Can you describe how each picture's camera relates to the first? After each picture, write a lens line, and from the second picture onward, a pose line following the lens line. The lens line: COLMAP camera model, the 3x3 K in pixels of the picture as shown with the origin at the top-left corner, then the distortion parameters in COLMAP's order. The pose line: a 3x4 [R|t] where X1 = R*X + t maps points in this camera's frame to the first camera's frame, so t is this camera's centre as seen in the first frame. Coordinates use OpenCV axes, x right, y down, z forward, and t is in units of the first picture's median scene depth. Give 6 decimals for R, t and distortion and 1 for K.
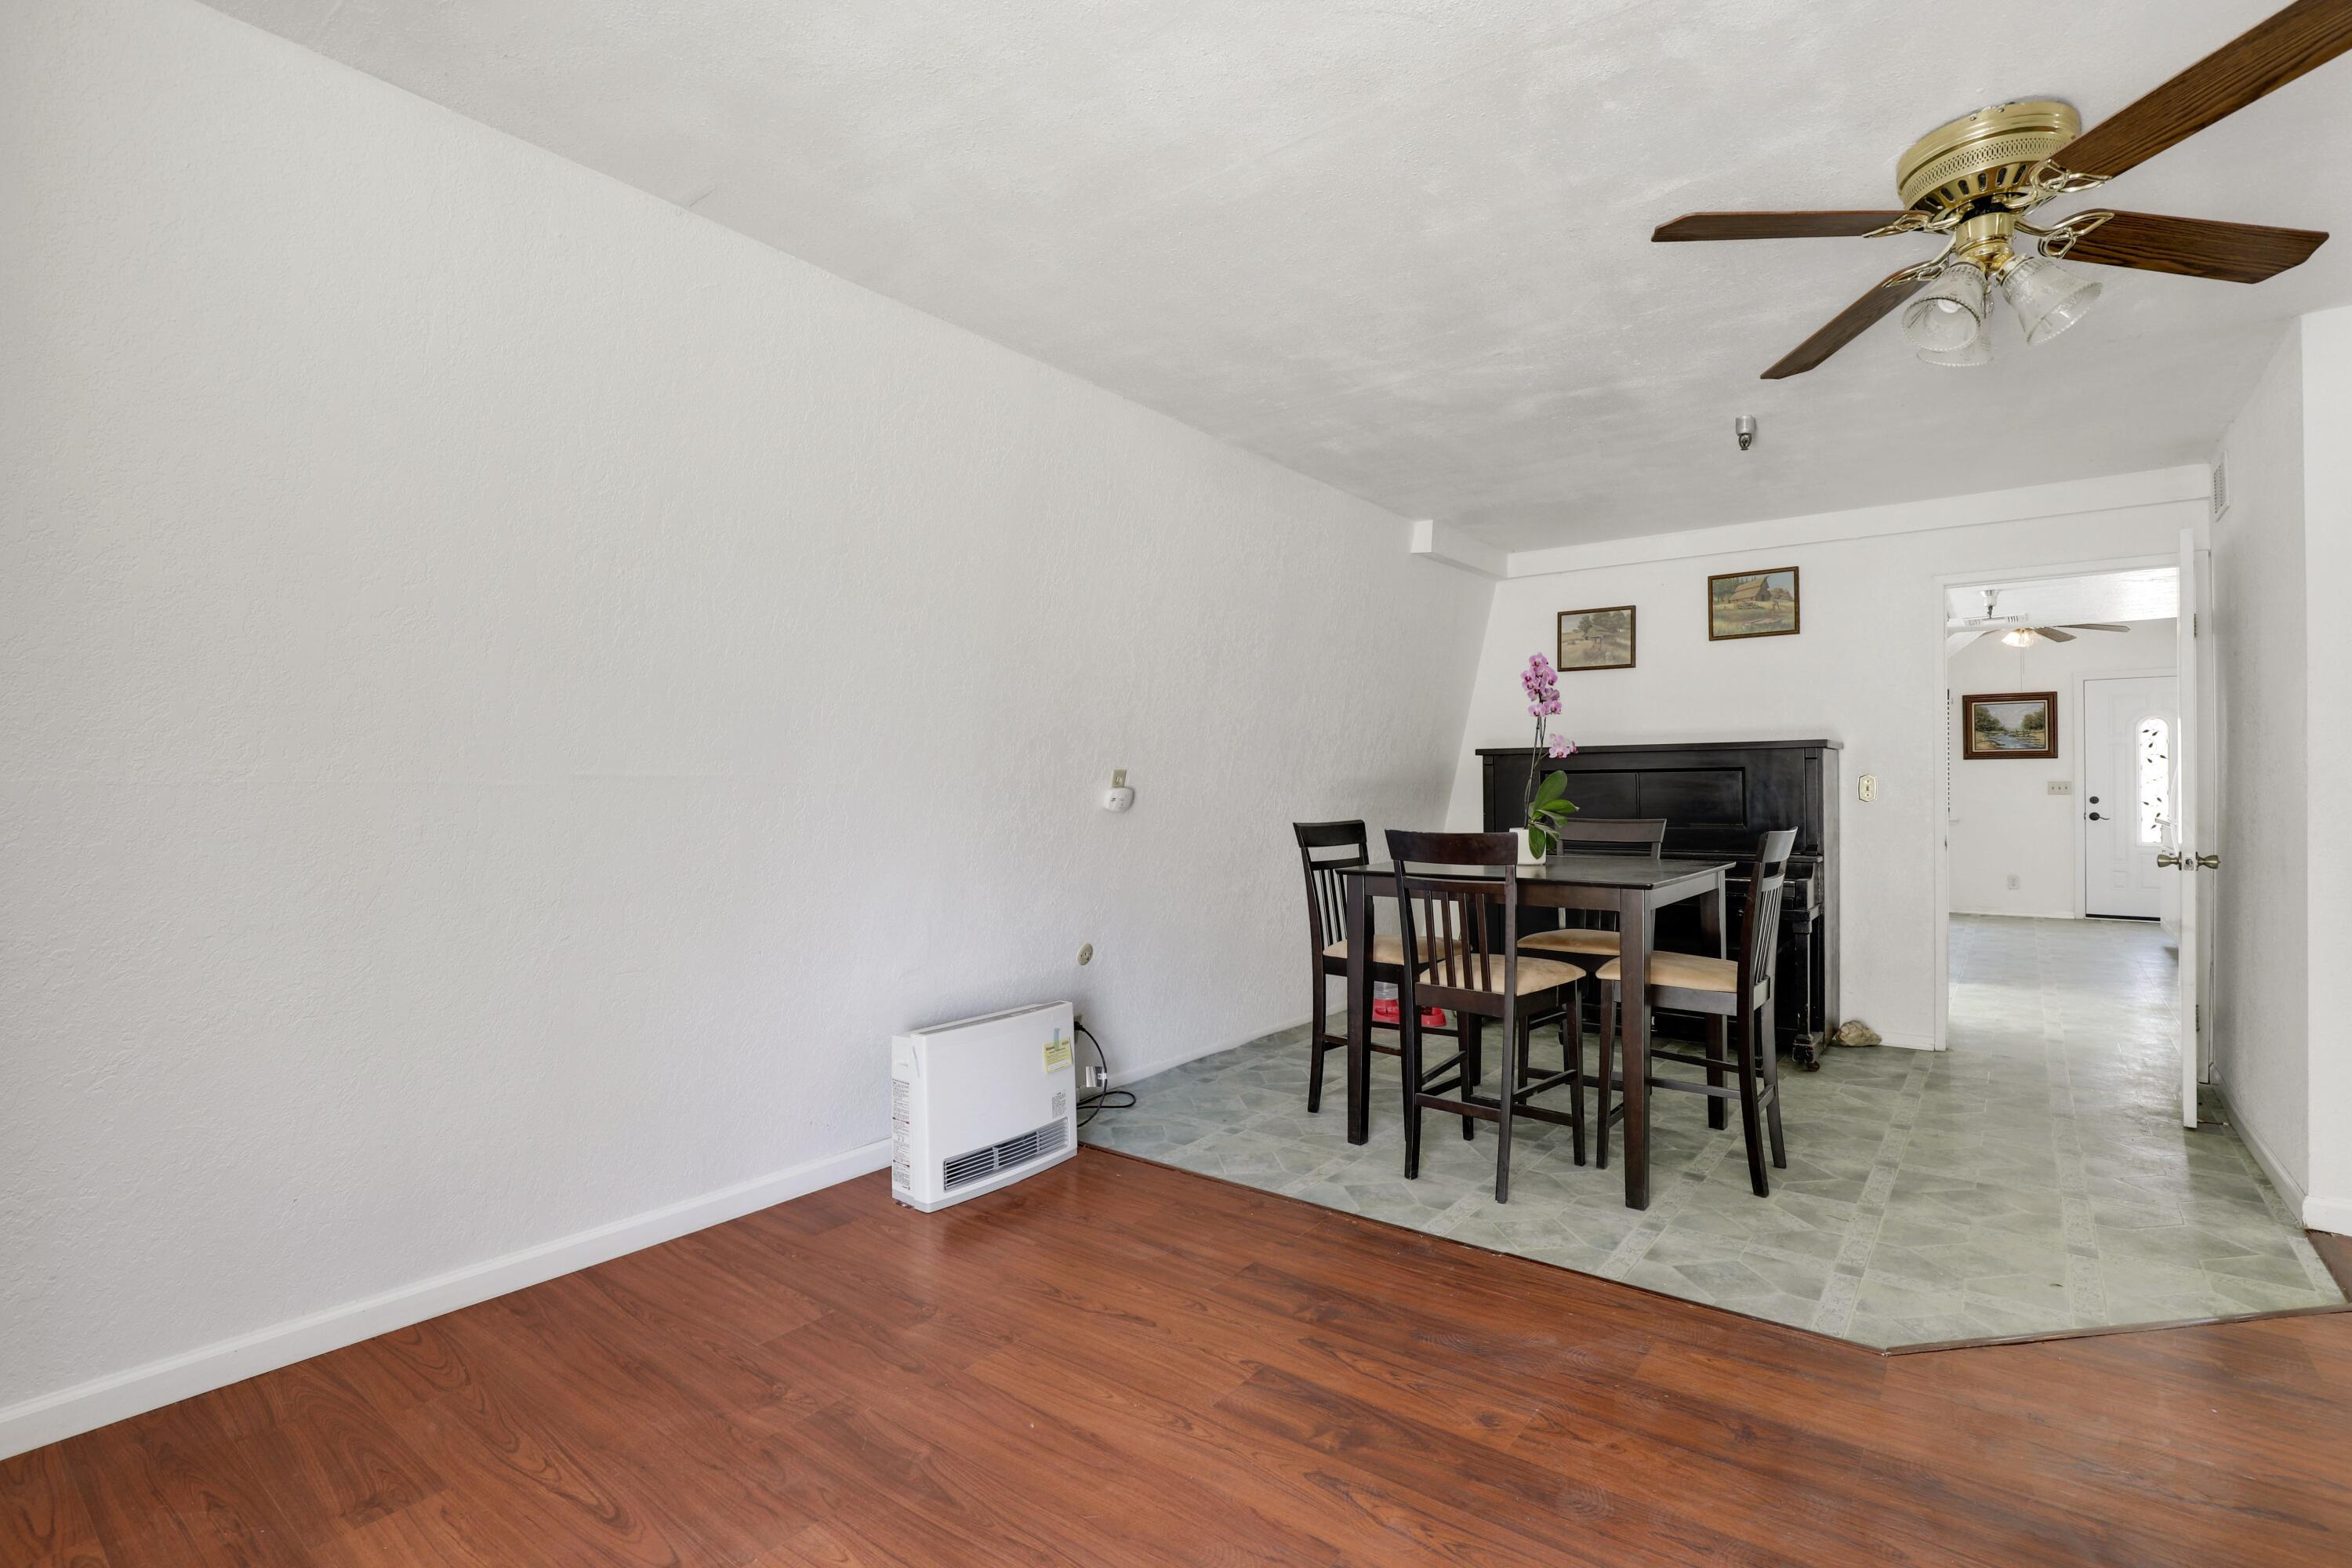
lens RADIAL K [[1081.3, 0, 1213.9], [0, 1081.3, 784.1], [0, 0, 1]] dist [-0.008359, 0.000441]
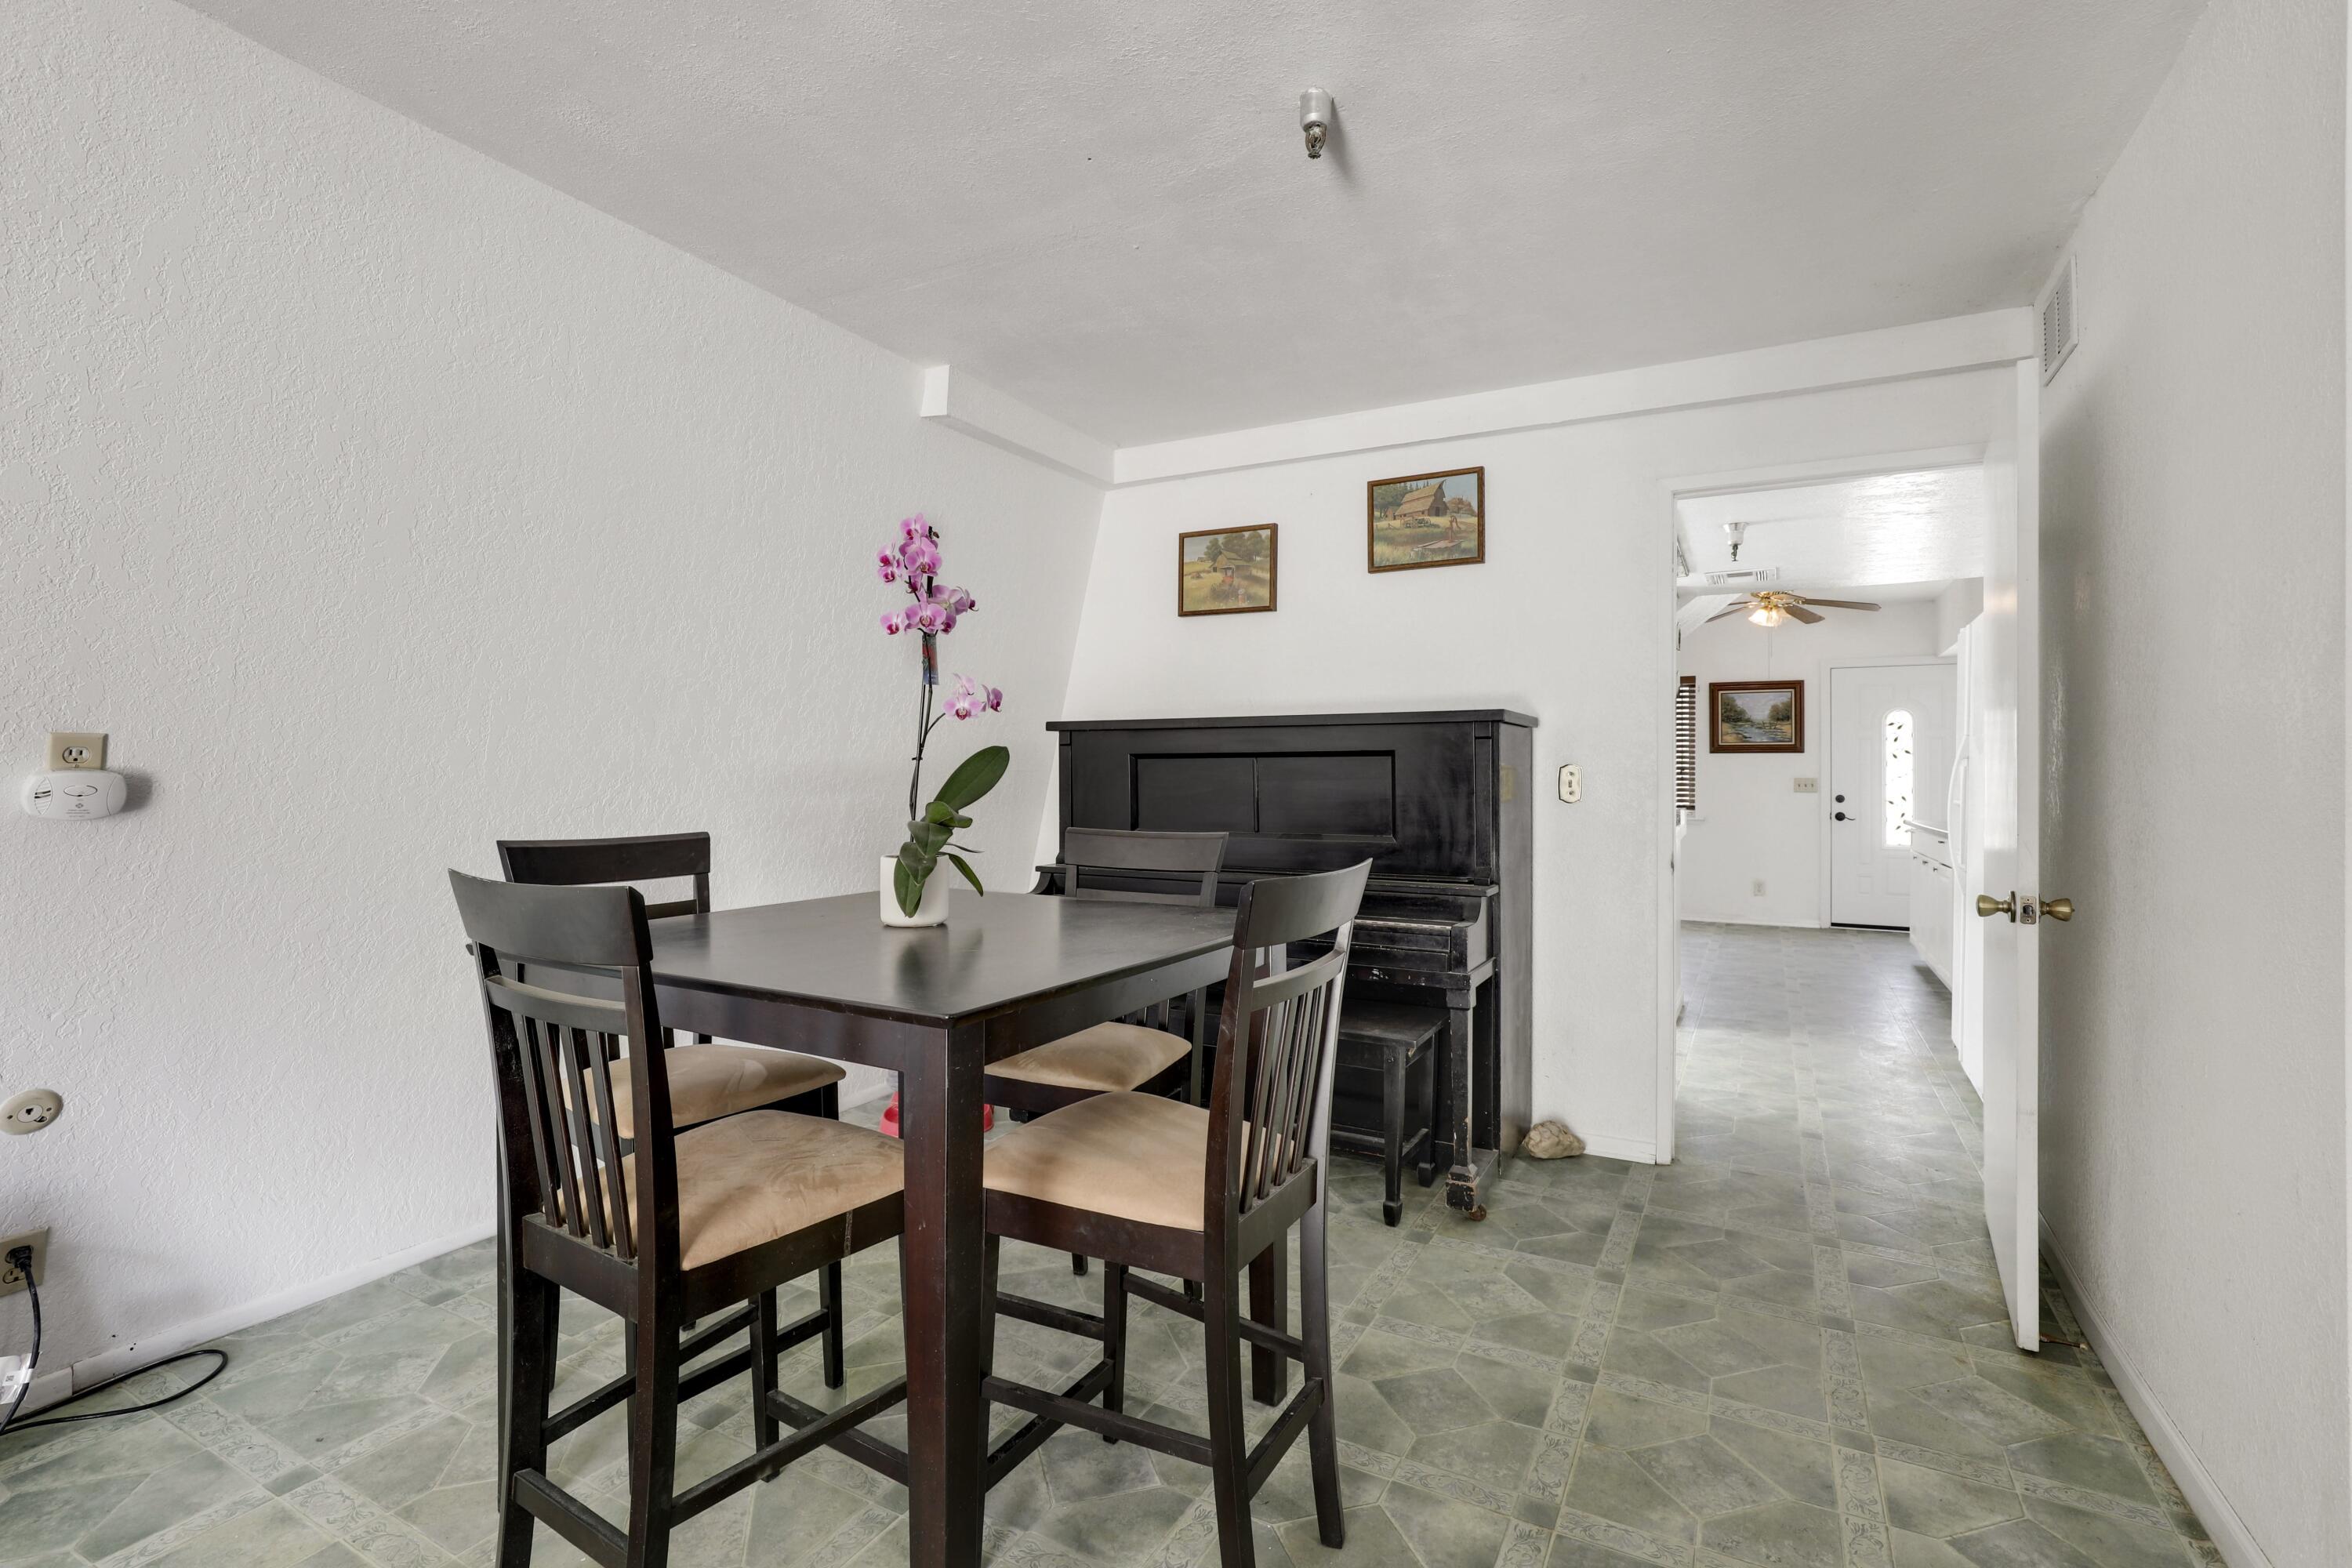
lens RADIAL K [[1084.3, 0, 1191.9], [0, 1084.3, 768.6], [0, 0, 1]] dist [0.000272, -0.000320]
pose [[0.987639, 0.010024, 0.156427, 0.240475], [-0.009034, 0.999934, -0.007036, 0.001161], [-0.156488, 0.005536, 0.987664, 0.326093]]
